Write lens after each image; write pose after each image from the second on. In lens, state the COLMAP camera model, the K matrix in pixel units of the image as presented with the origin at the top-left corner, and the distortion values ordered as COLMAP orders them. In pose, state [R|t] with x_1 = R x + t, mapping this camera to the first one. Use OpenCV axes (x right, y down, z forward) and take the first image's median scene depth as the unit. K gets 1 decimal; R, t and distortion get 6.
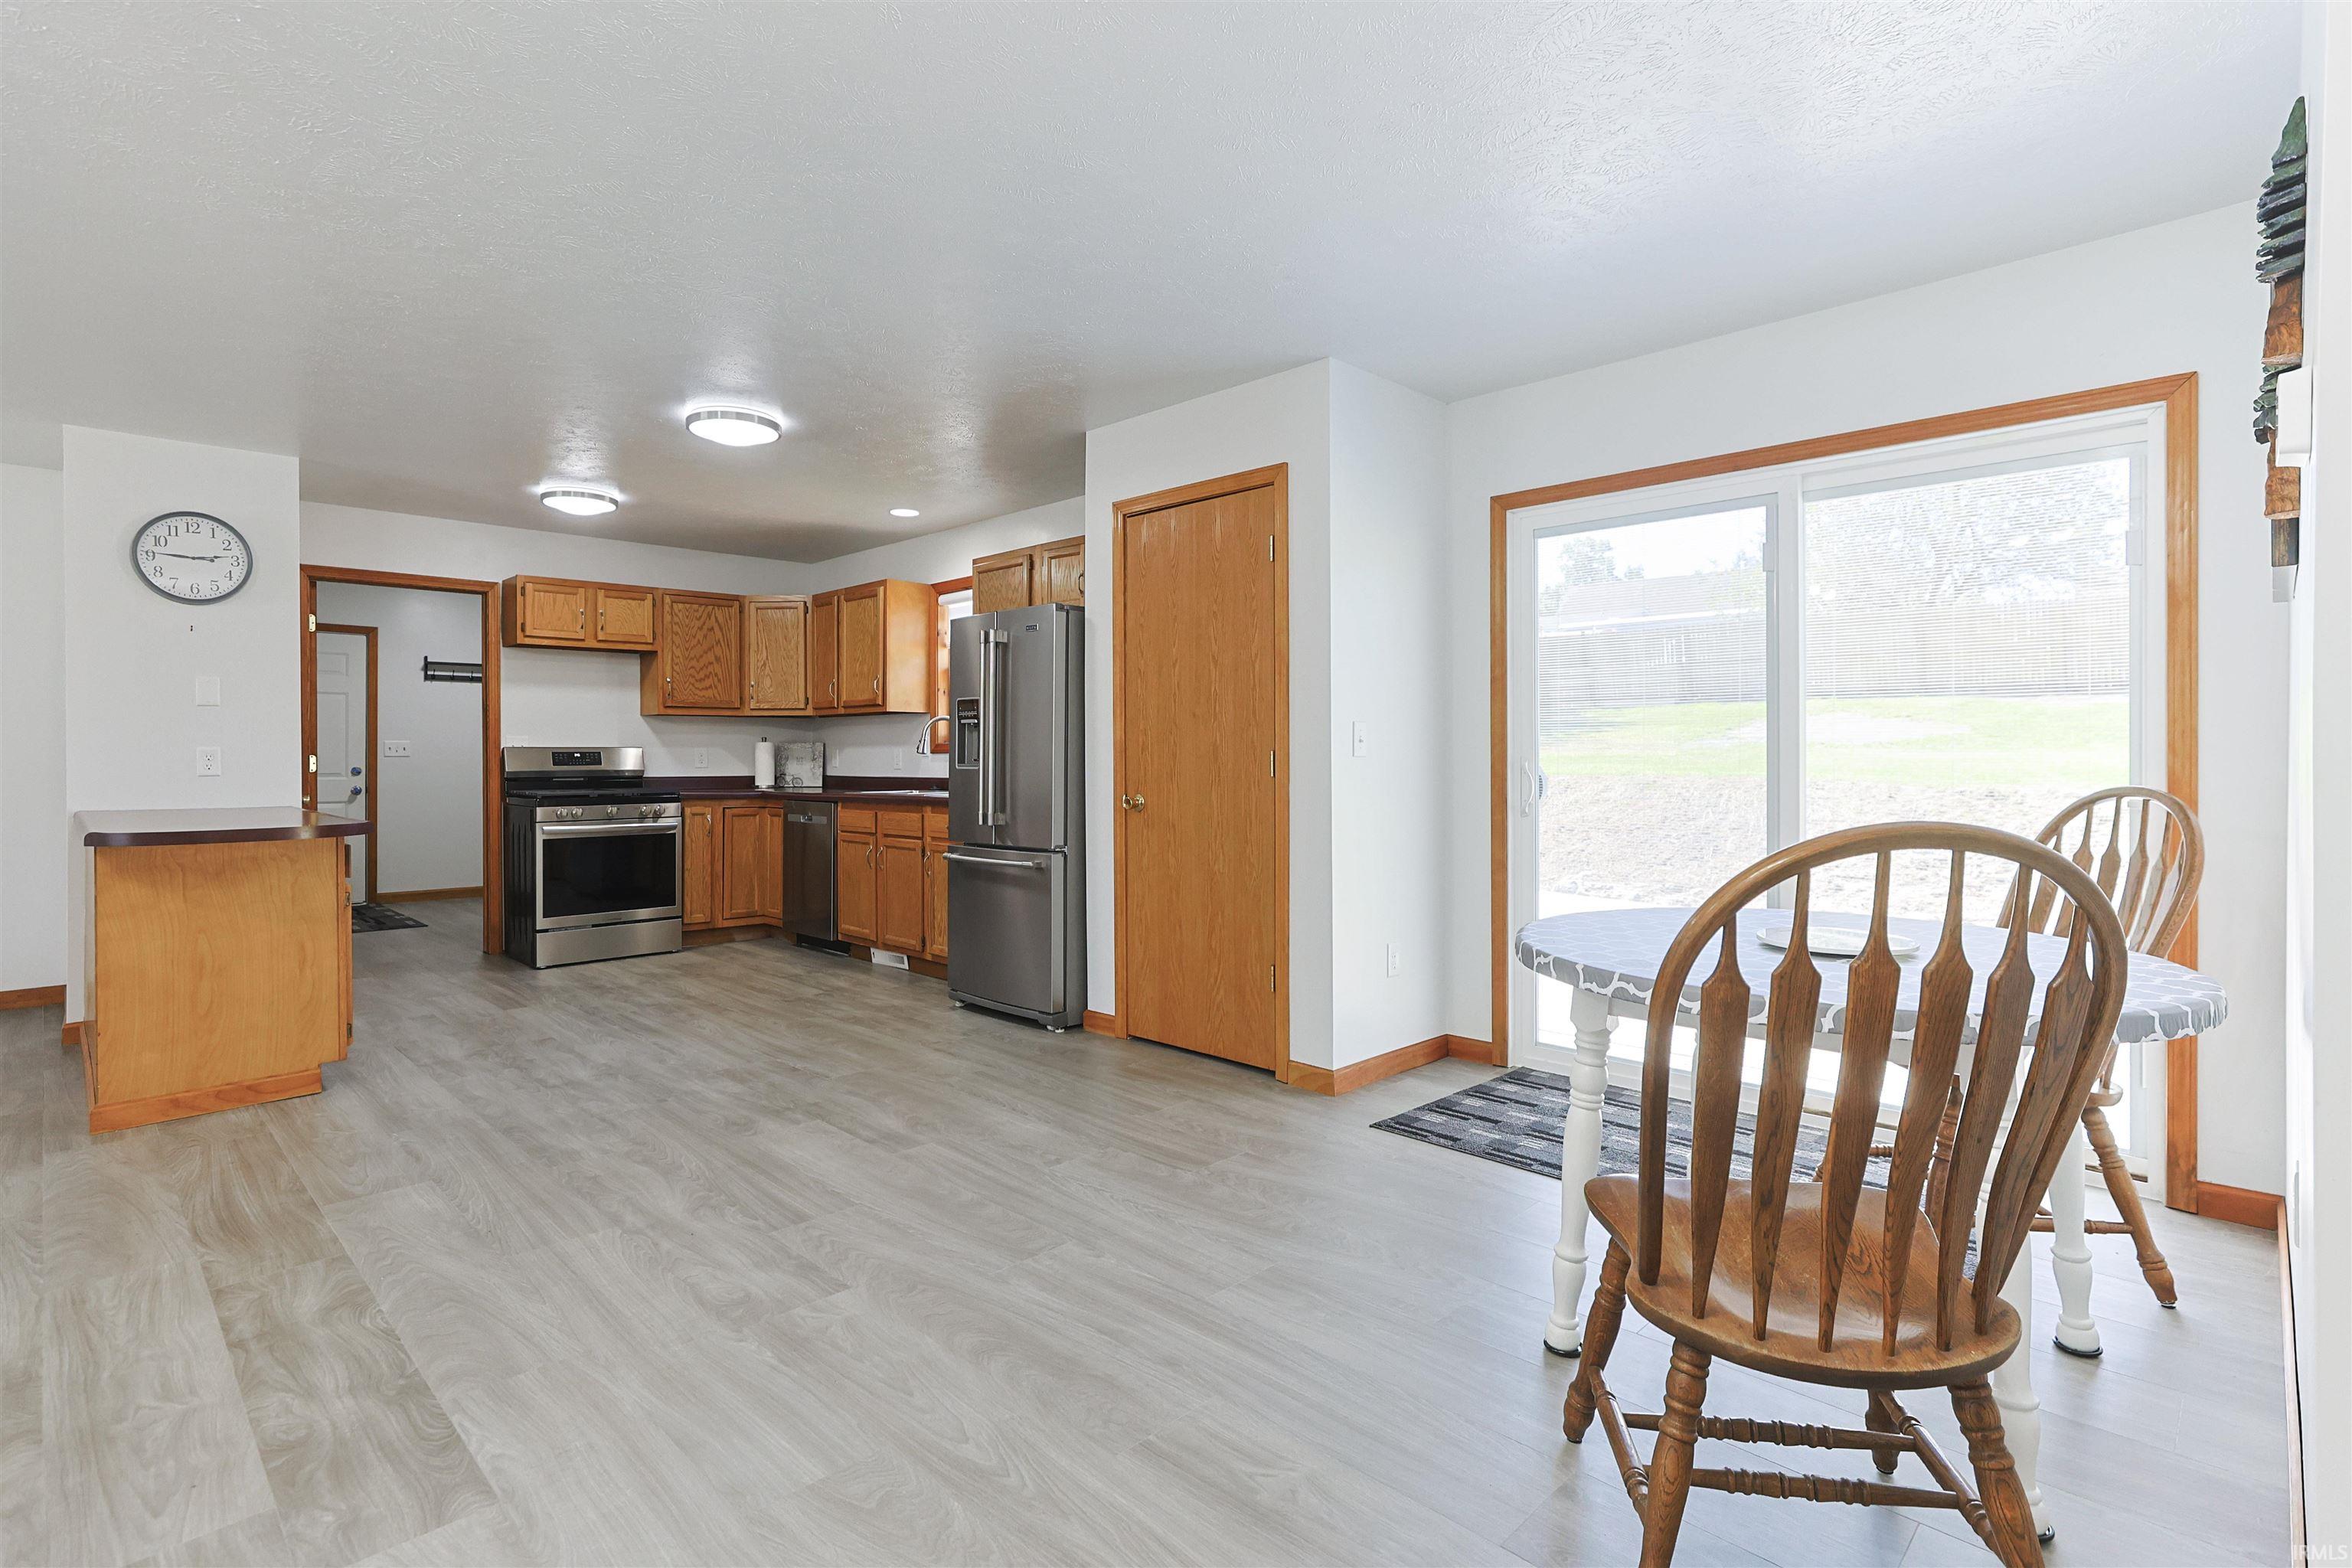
lens RADIAL K [[1103.7, 0, 1171.8], [0, 1103.7, 755.2], [0, 0, 1]] dist [-0.007295, 0.000227]
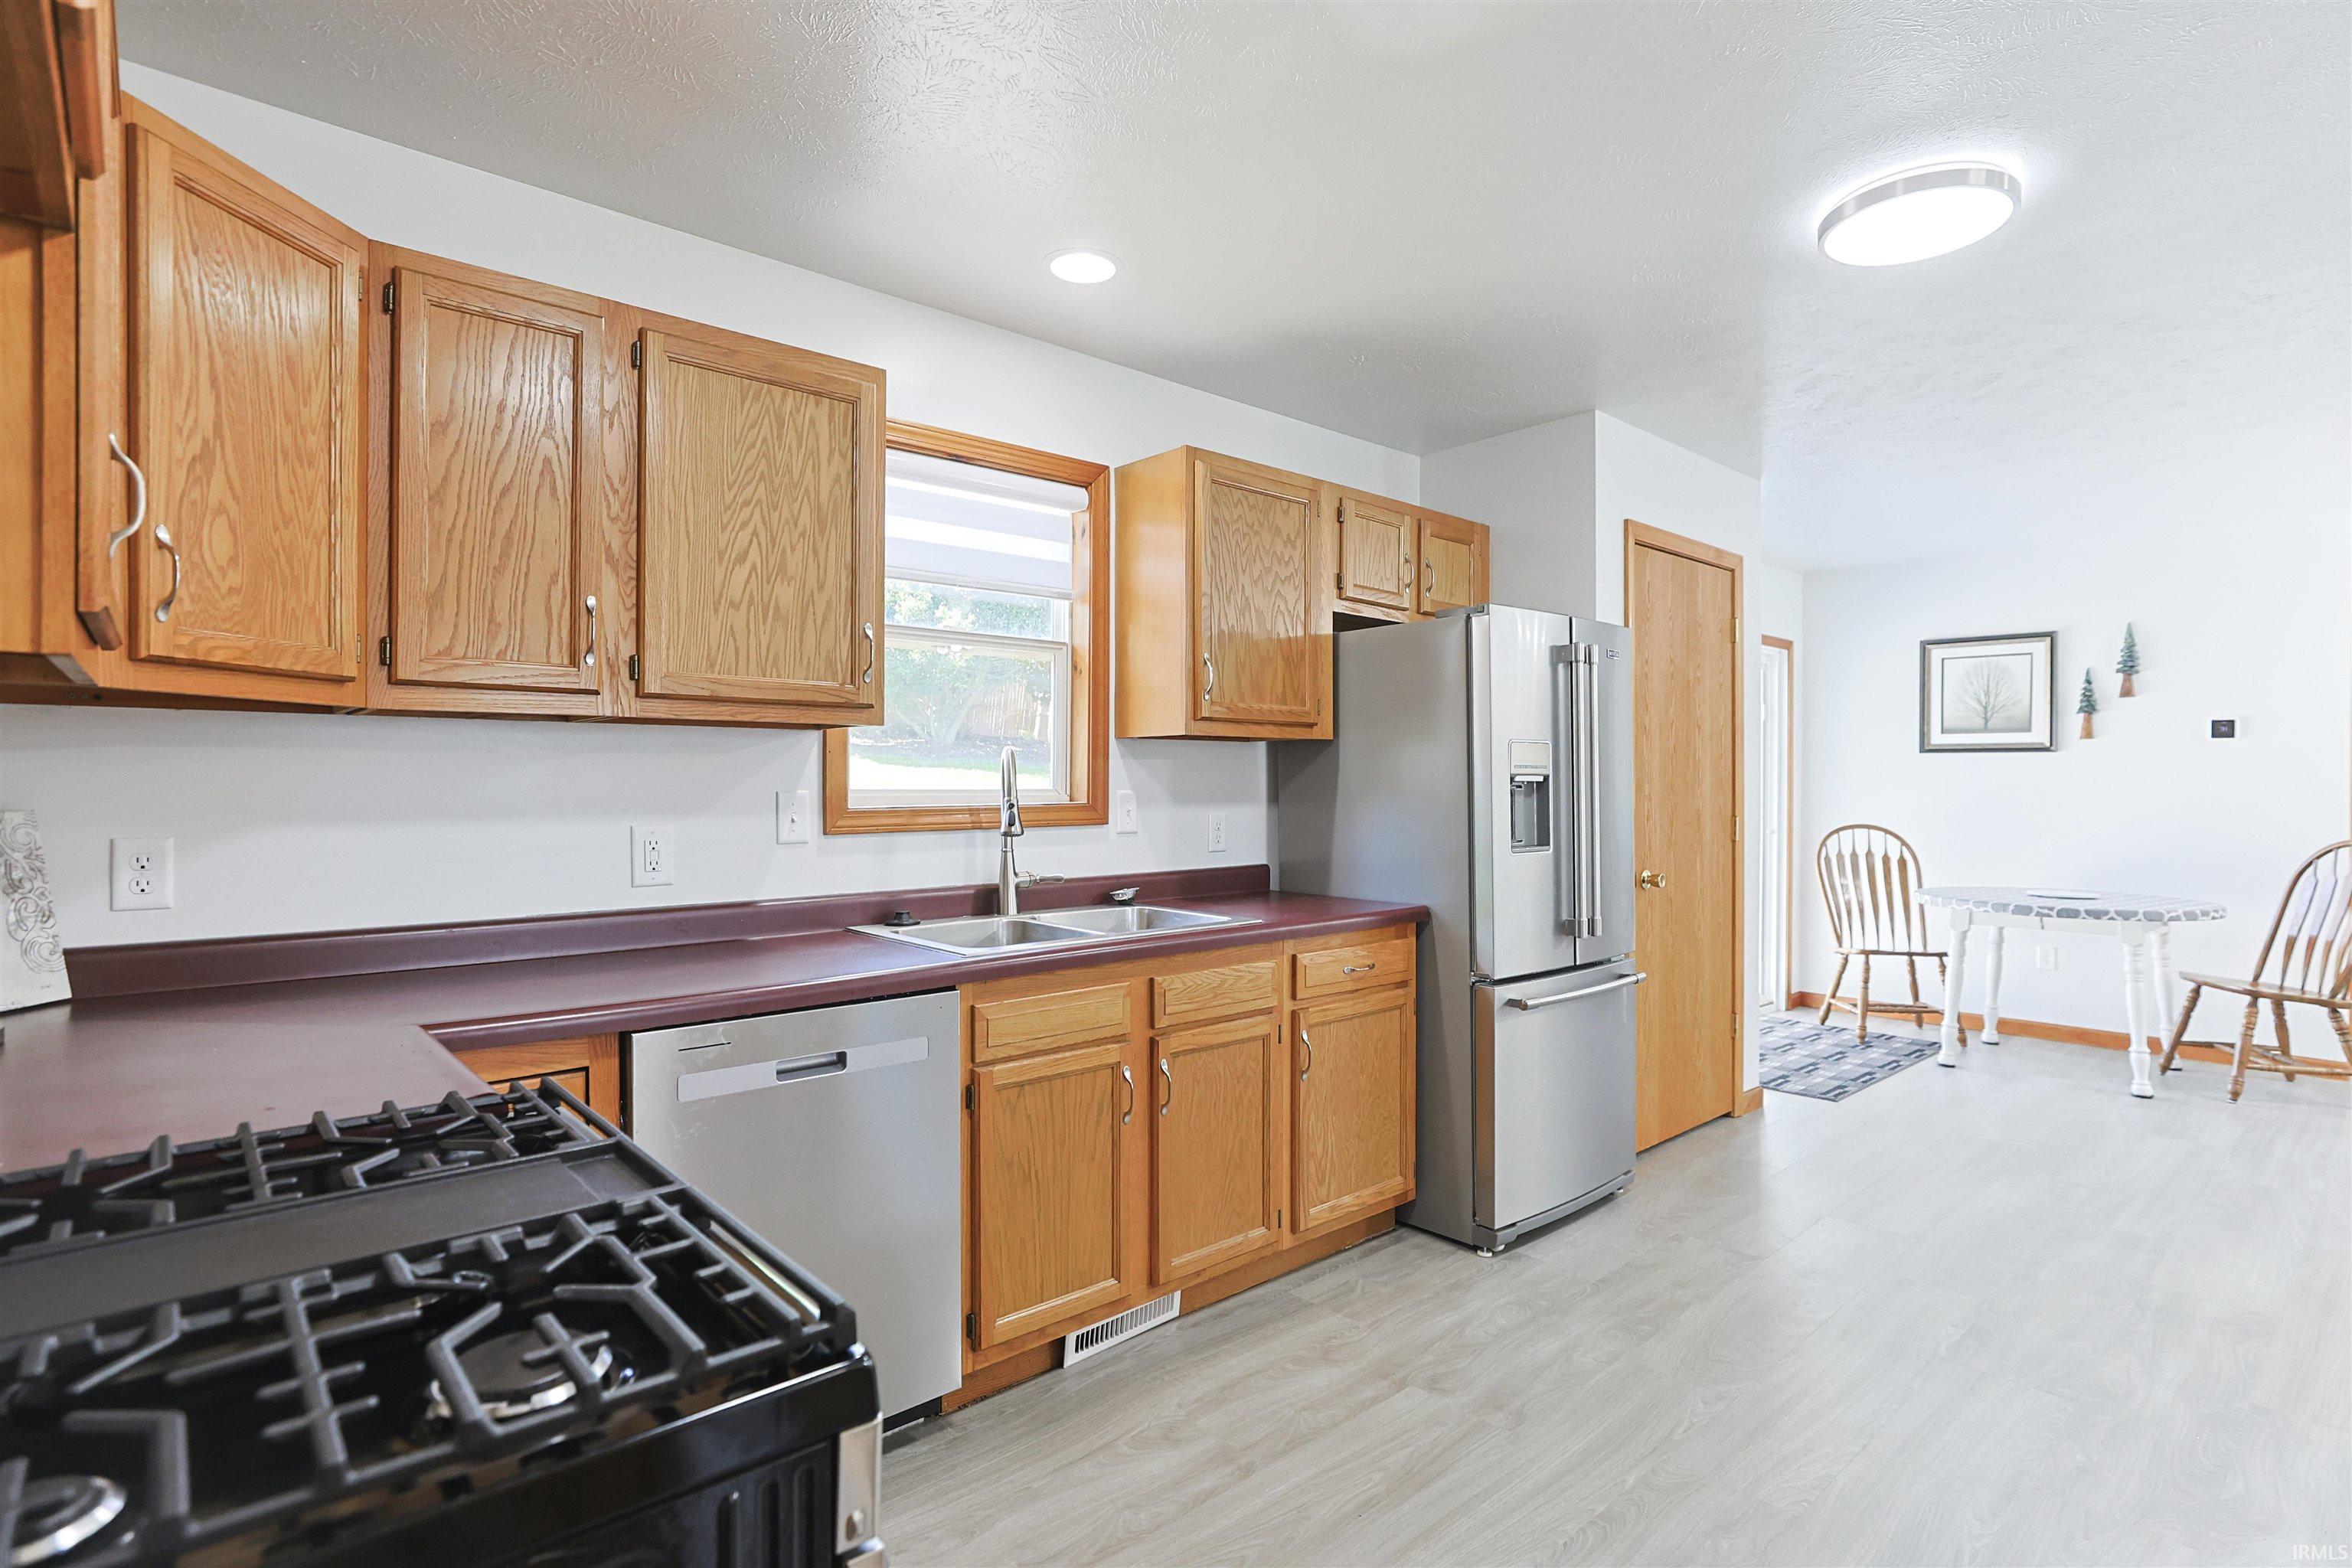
lens RADIAL K [[1161.6, 0, 1205.9], [0, 1161.6, 780.9], [0, 0, 1]] dist [0.000284, 0.000619]
pose [[0.049334, 0.003818, 0.998775, -0.647361], [-0.000913, 0.999992, -0.003778, -0.020275], [-0.998782, -0.000726, 0.049337, 0.877285]]
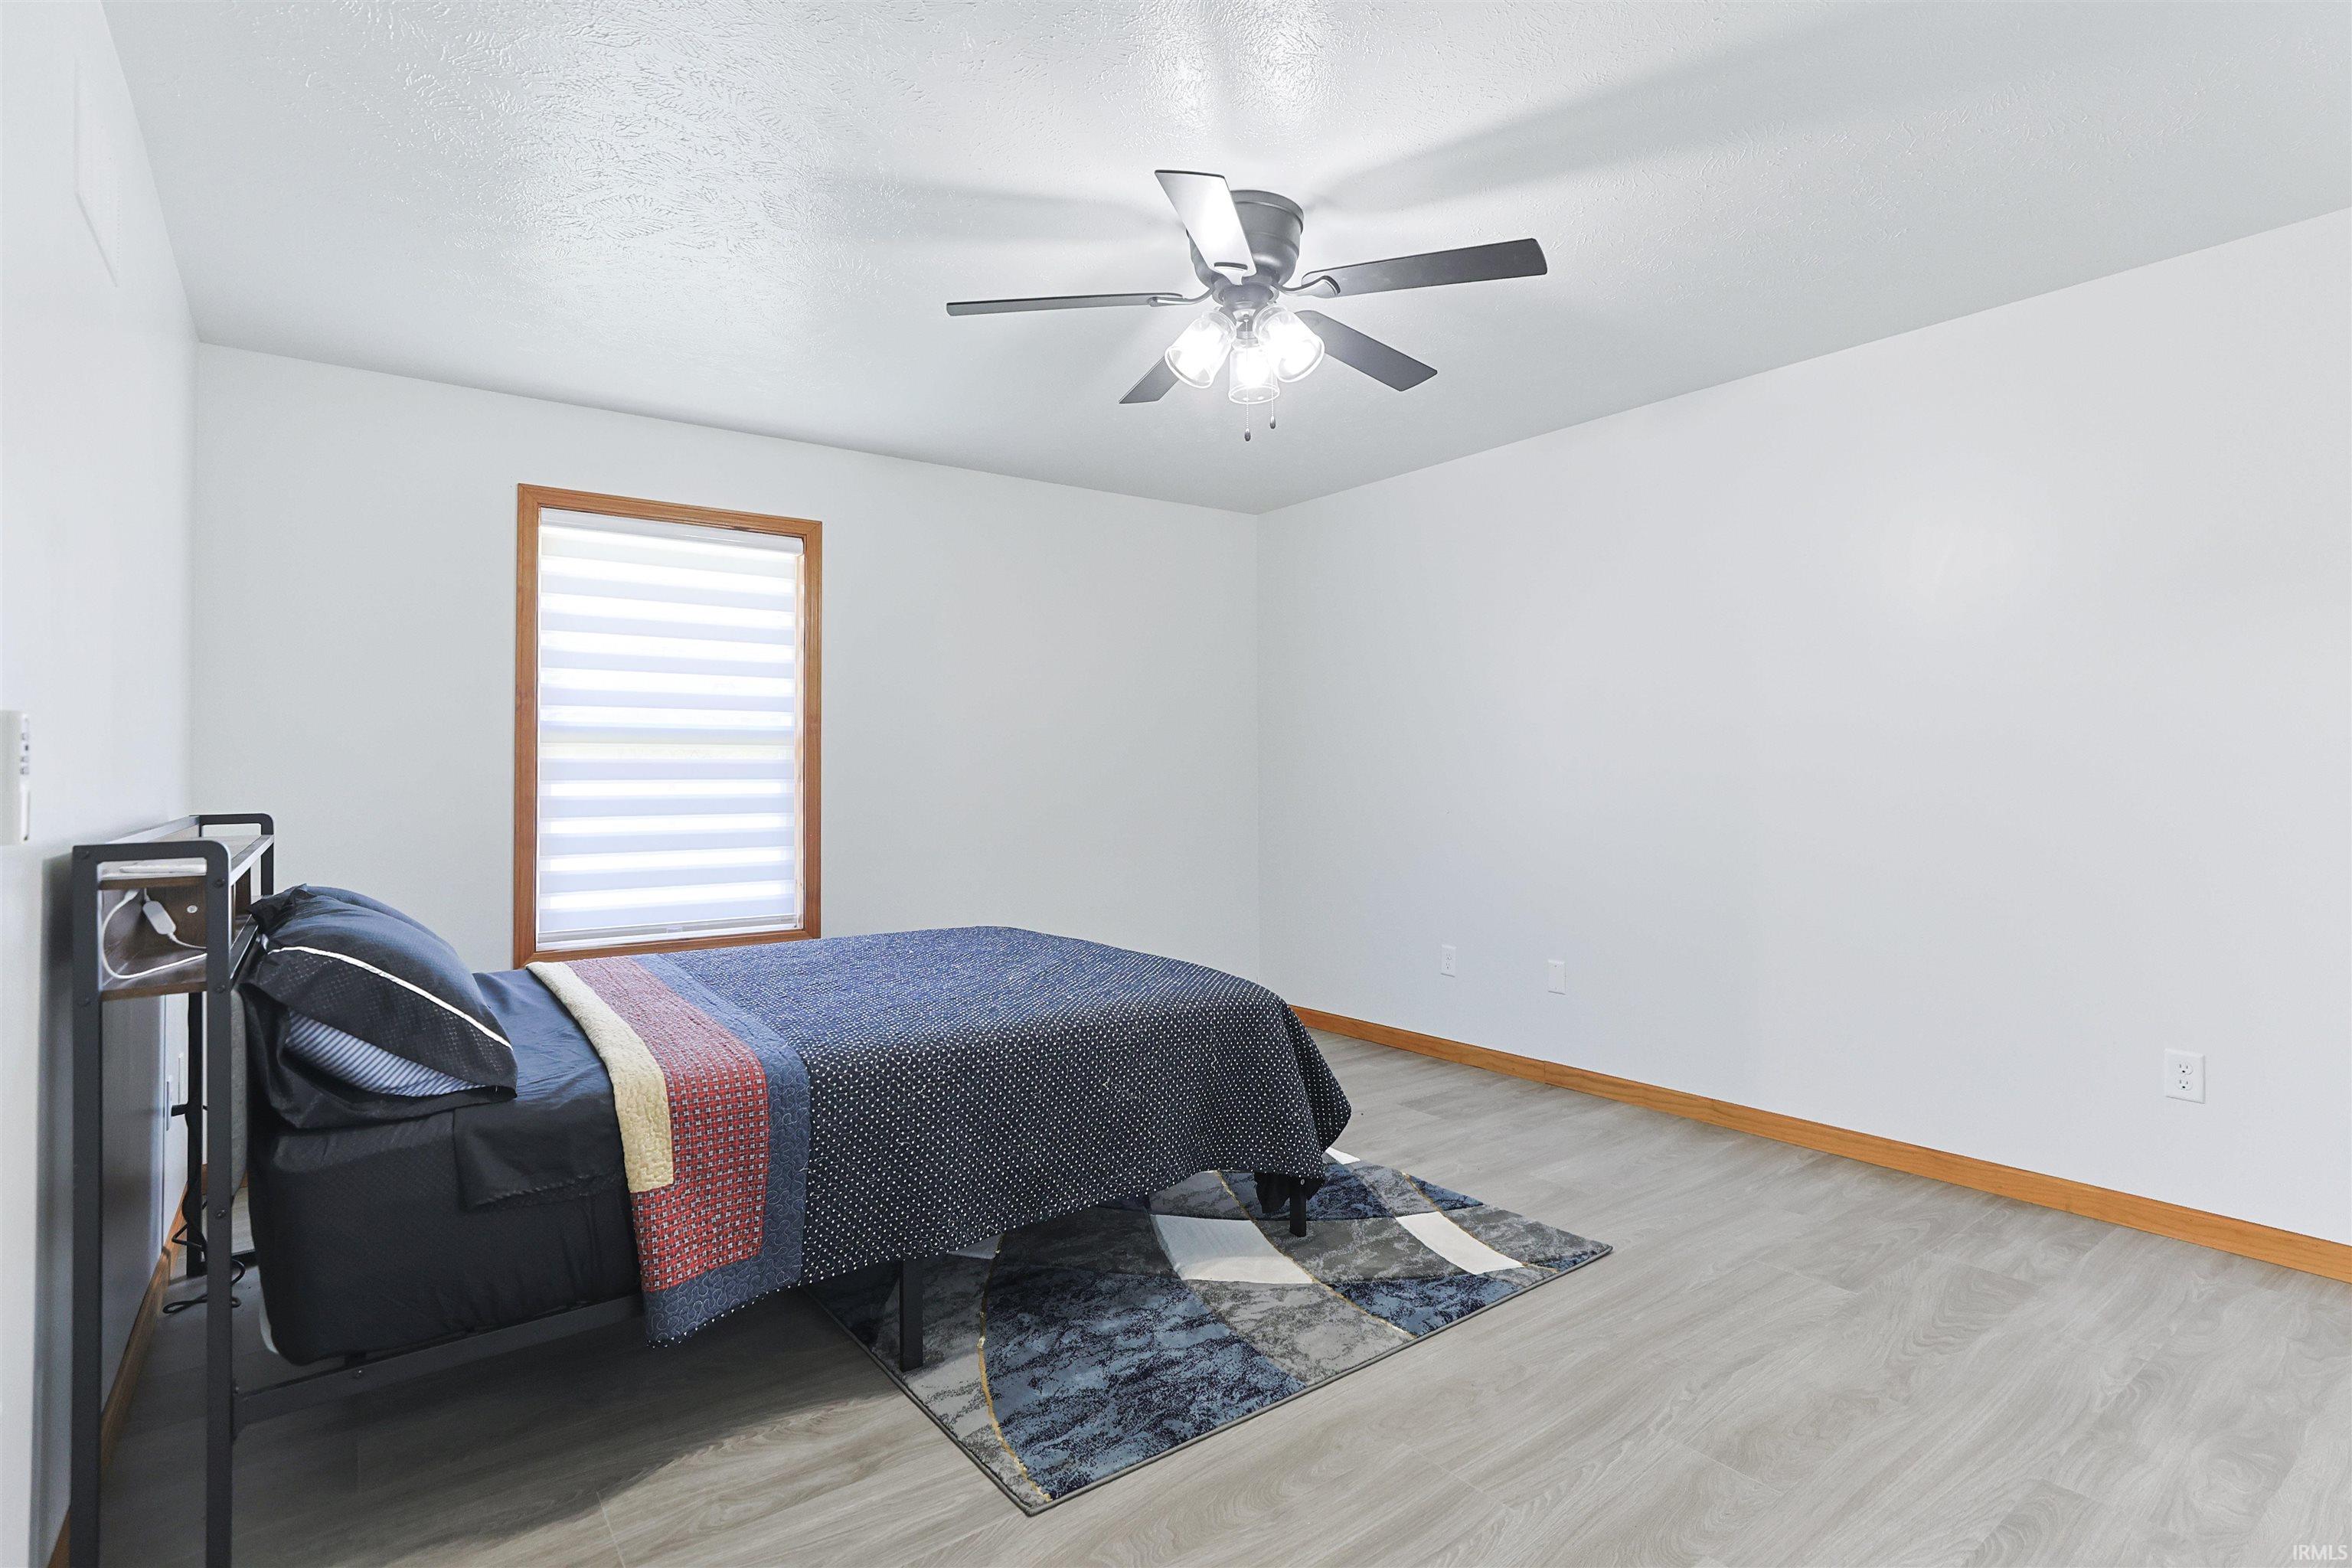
lens RADIAL K [[1103.7, 0, 1171.8], [0, 1103.7, 755.2], [0, 0, 1]] dist [-0.007295, 0.000227]
pose [[0.163913, 0.018421, 0.986303, -3.282781], [0.010077, 0.999742, -0.020346, -0.030028], [-0.986423, 0.013274, 0.163685, 2.951172]]
